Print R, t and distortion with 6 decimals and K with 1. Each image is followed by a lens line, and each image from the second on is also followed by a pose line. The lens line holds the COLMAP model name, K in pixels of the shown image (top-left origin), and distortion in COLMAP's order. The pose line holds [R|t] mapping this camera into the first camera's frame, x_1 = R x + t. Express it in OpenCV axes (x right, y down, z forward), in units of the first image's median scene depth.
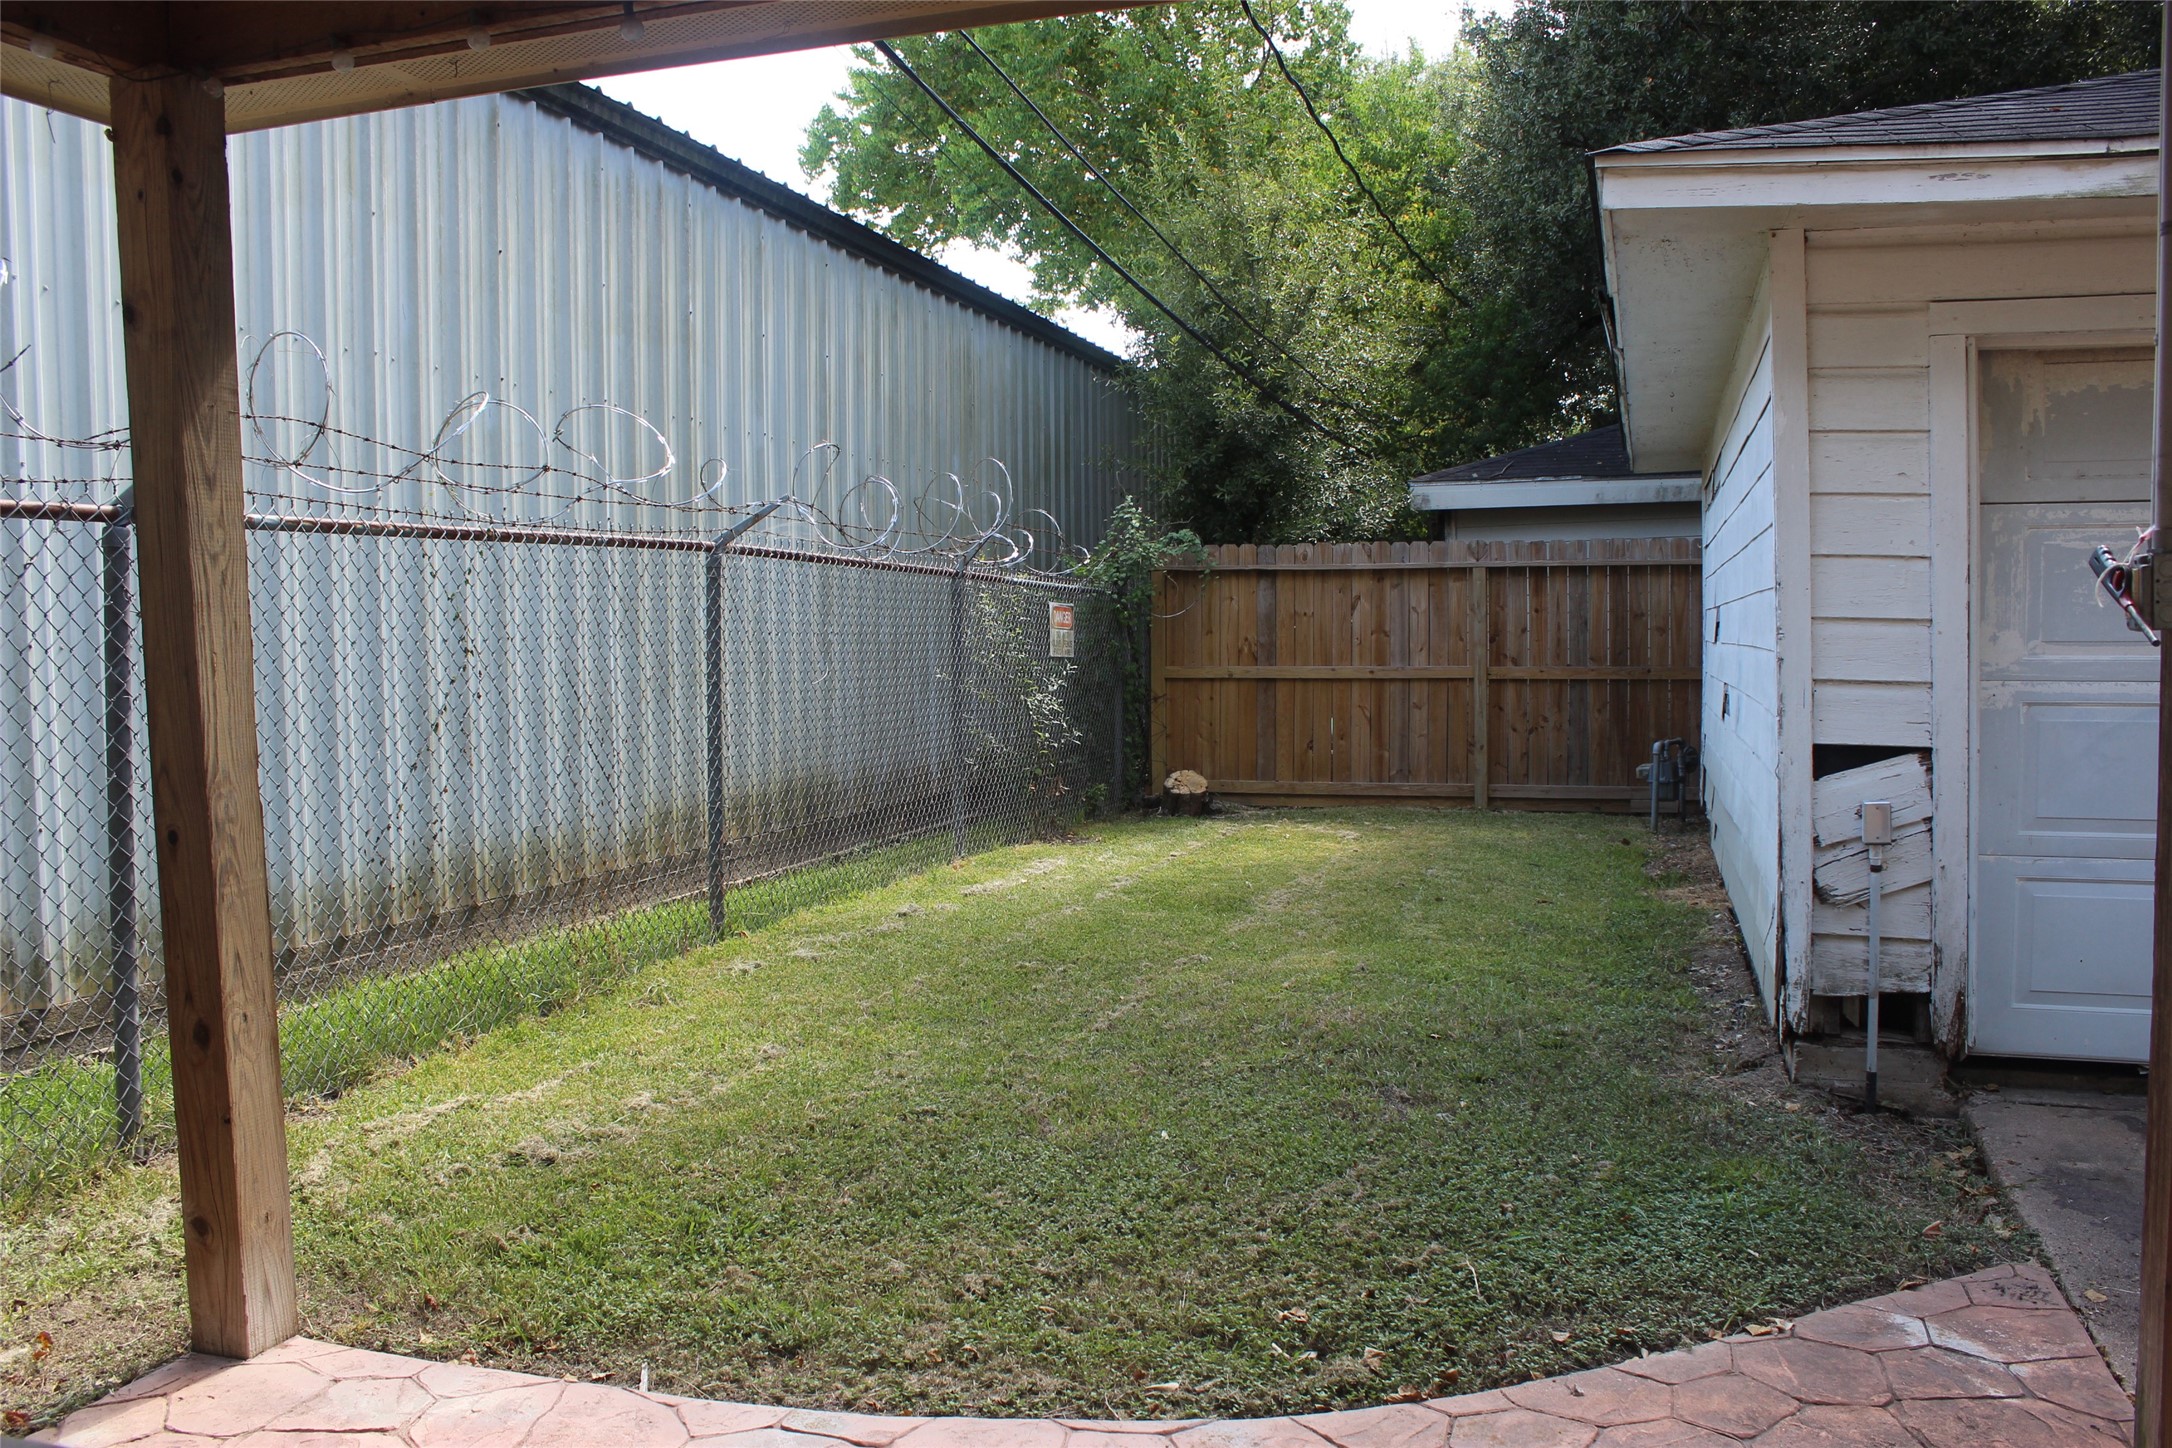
lens RADIAL K [[1901.1, 0, 1085.9], [0, 1901.1, 764.7], [0, 0, 1]] dist [-0.007923, -0.003776]
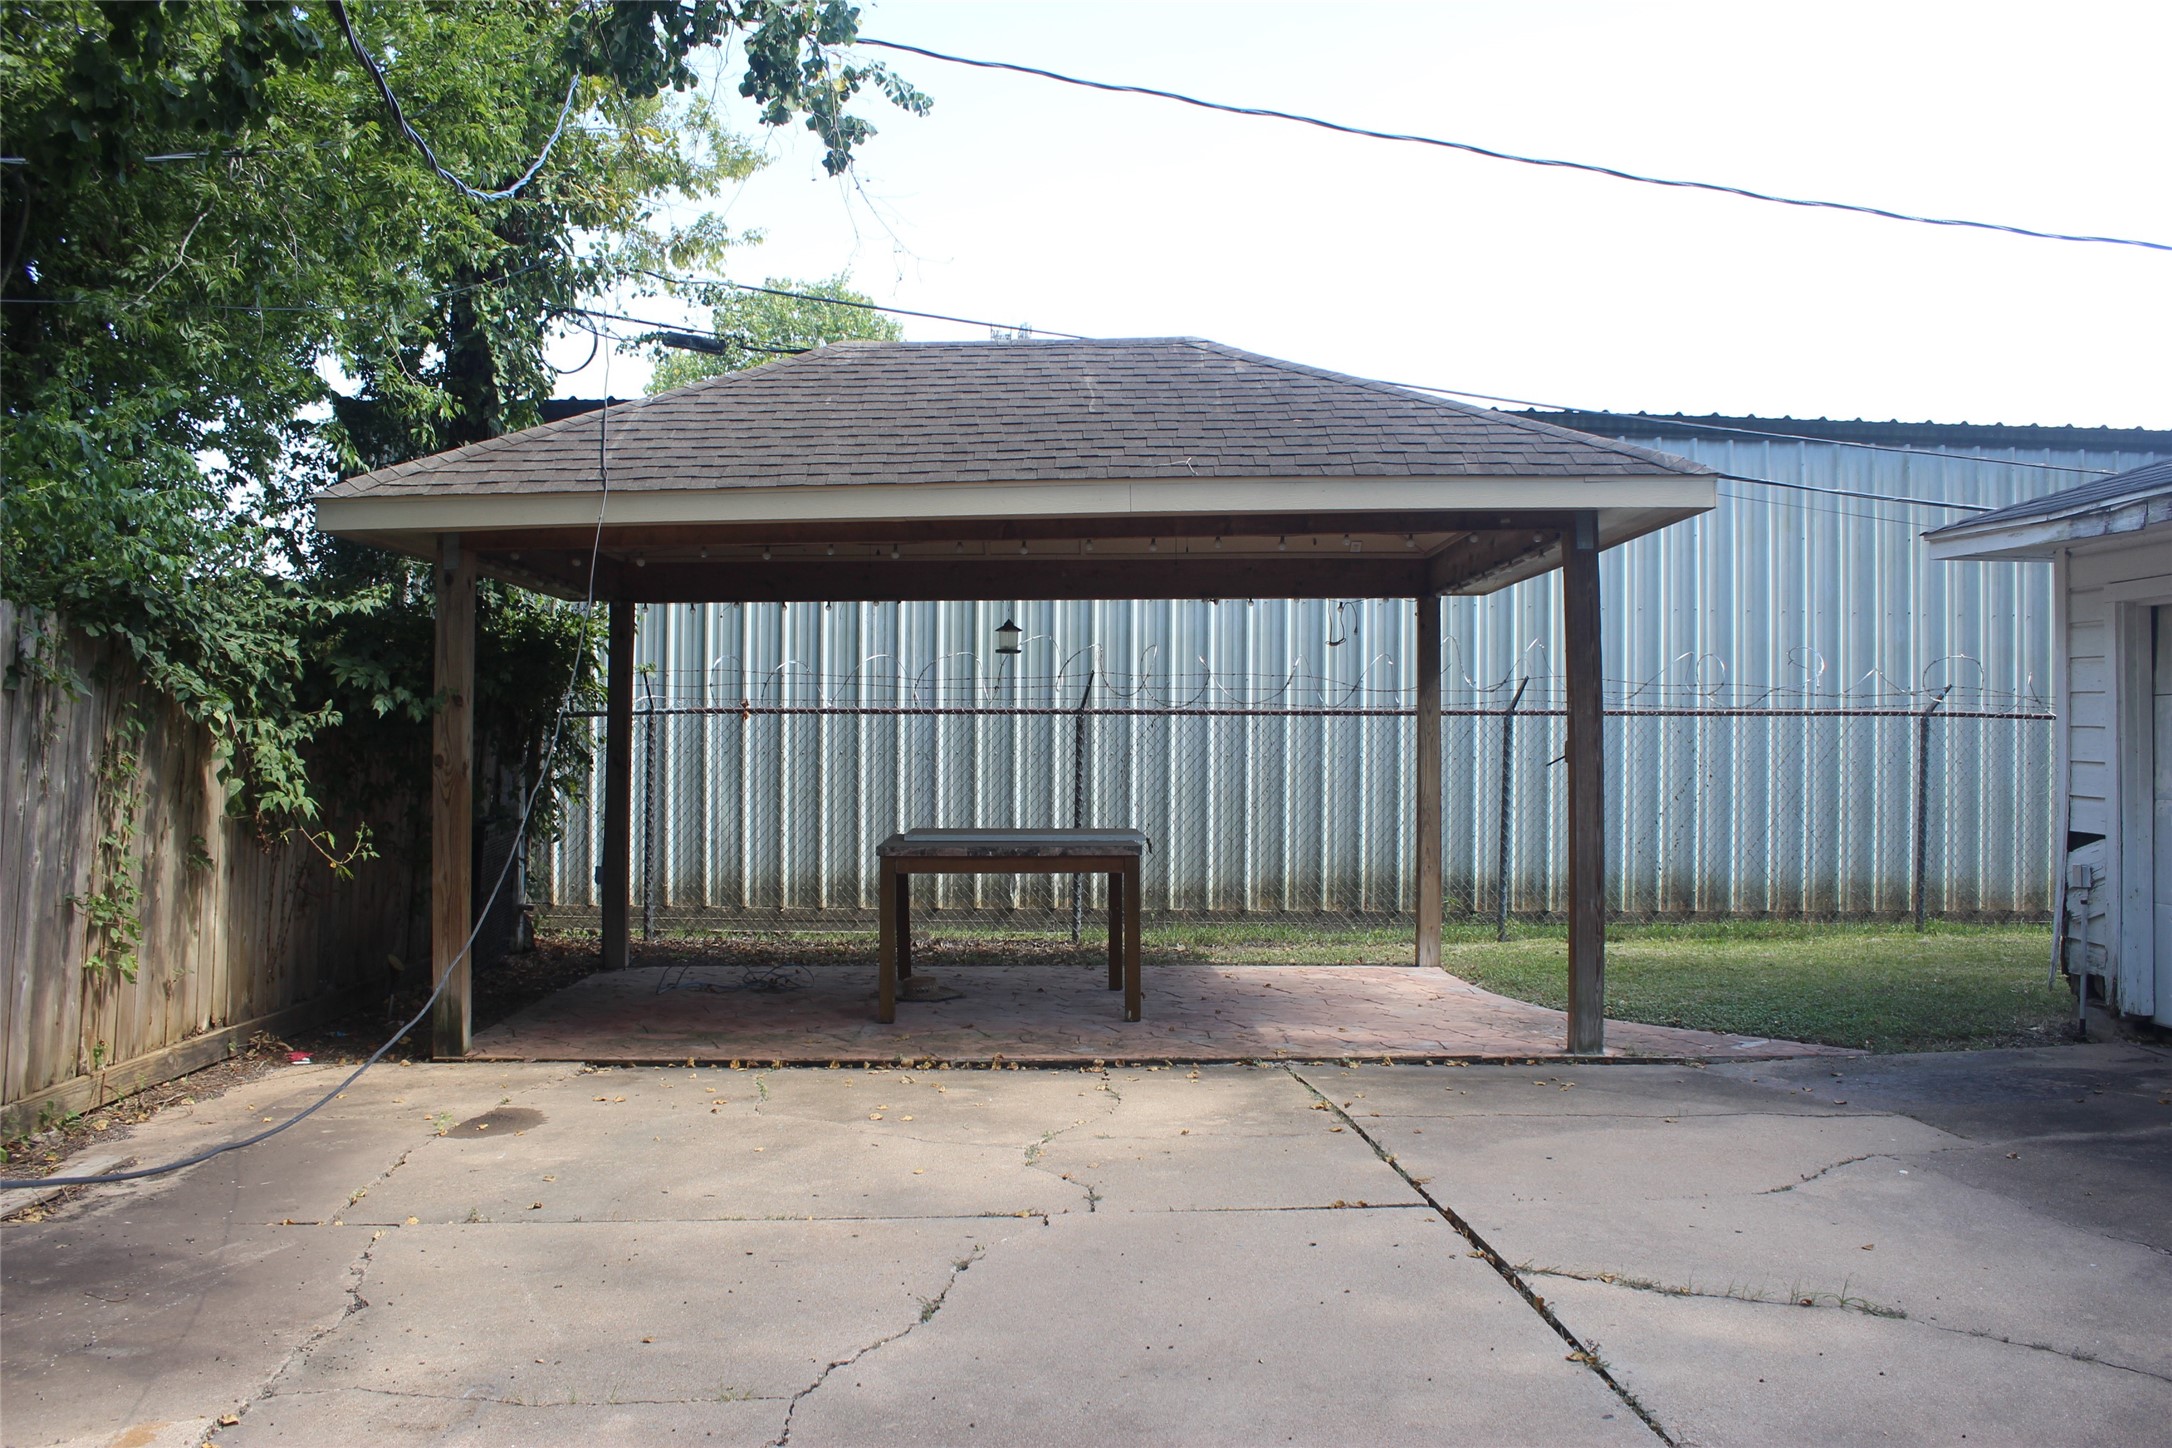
lens RADIAL K [[1901.1, 0, 1085.9], [0, 1901.1, 764.7], [0, 0, 1]] dist [-0.007923, -0.003776]
pose [[0.400125, -0.002494, -0.916457, 1.659273], [-0.047516, 0.998595, -0.023463, 0.011778], [0.915228, 0.052935, 0.399444, -0.567535]]
